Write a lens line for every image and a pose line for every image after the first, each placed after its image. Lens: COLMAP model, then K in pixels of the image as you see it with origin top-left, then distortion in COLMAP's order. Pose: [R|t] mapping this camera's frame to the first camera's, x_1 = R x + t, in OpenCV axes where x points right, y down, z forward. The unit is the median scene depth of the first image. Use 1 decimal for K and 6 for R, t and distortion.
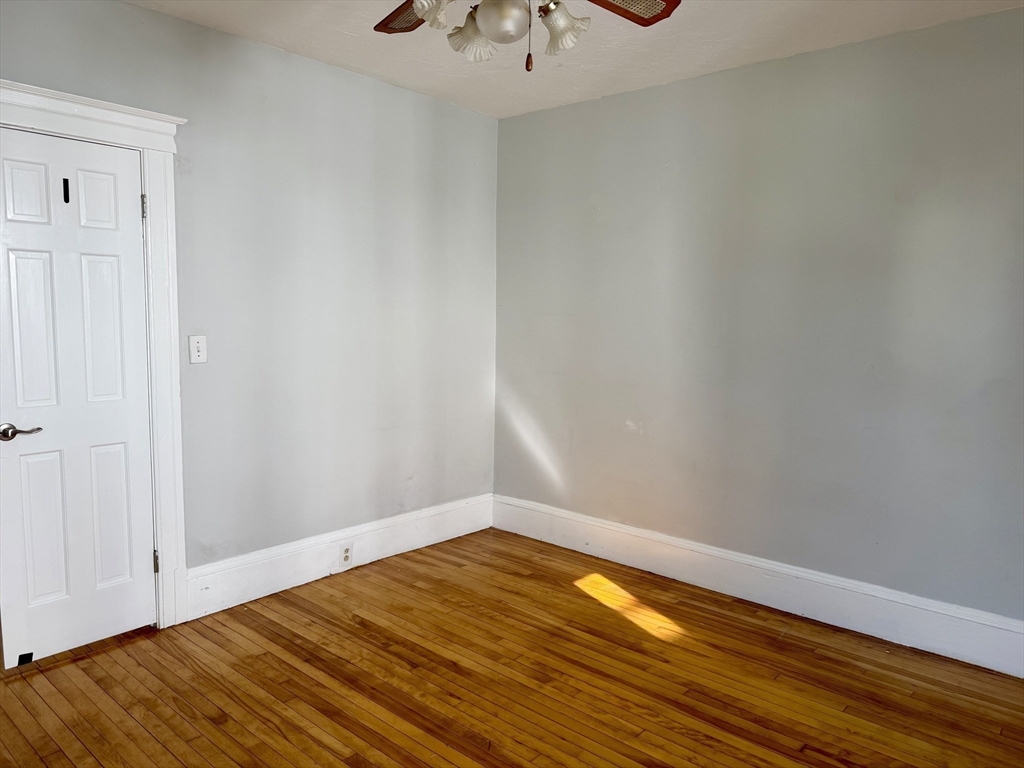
lens RADIAL K [[731.5, 0, 510.9], [0, 731.5, 389.5], [0, 0, 1]] dist [0.079590, -0.080584]
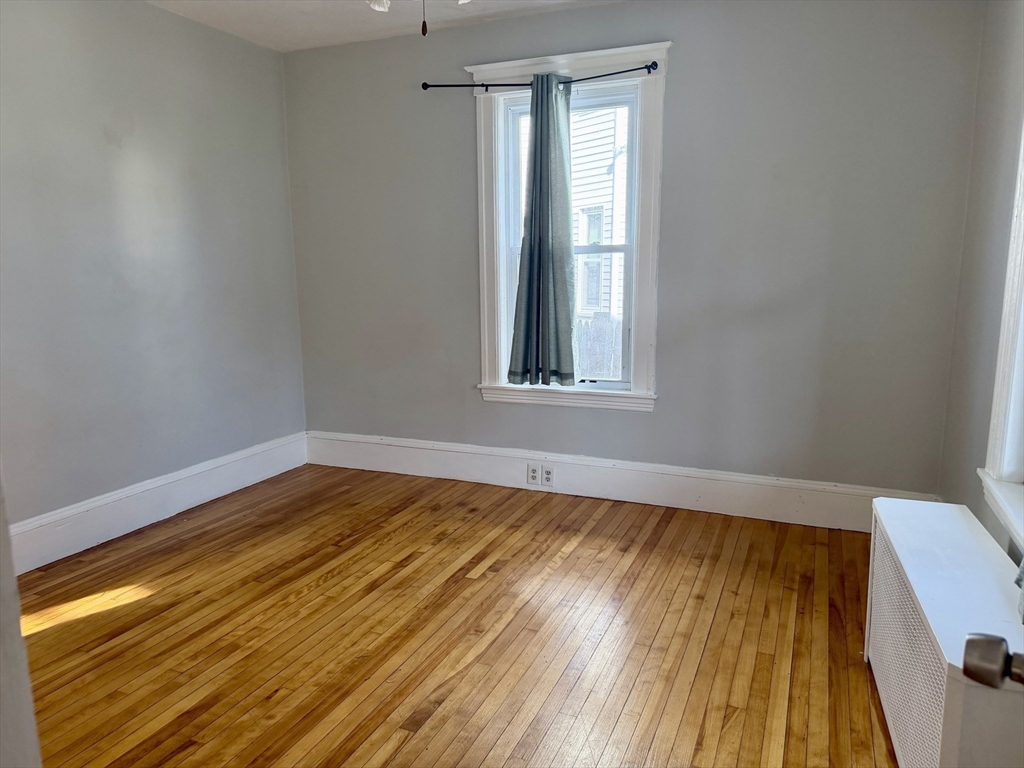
lens RADIAL K [[731.5, 0, 496.0], [0, 731.5, 400.3], [0, 0, 1]] dist [0.079590, -0.080584]
pose [[-0.304533, -0.183967, 0.934567, -0.794003], [0.104308, 0.968829, 0.224700, -0.067681], [-0.946773, 0.165912, -0.275851, 0.840245]]
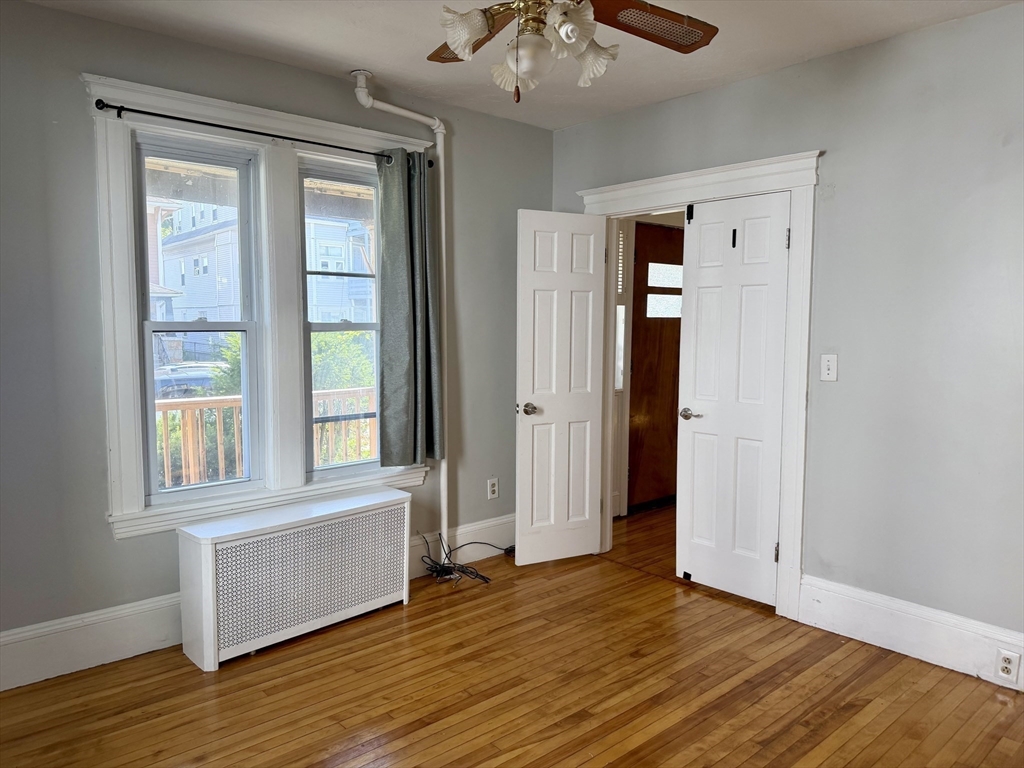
lens RADIAL K [[731.5, 0, 506.7], [0, 731.5, 391.4], [0, 0, 1]] dist [0.079590, -0.080584]
pose [[-0.116019, 0.082587, -0.989807, 0.702176], [-0.109143, 0.989442, 0.095350, -0.076647], [0.987232, 0.119093, -0.105781, 0.728273]]
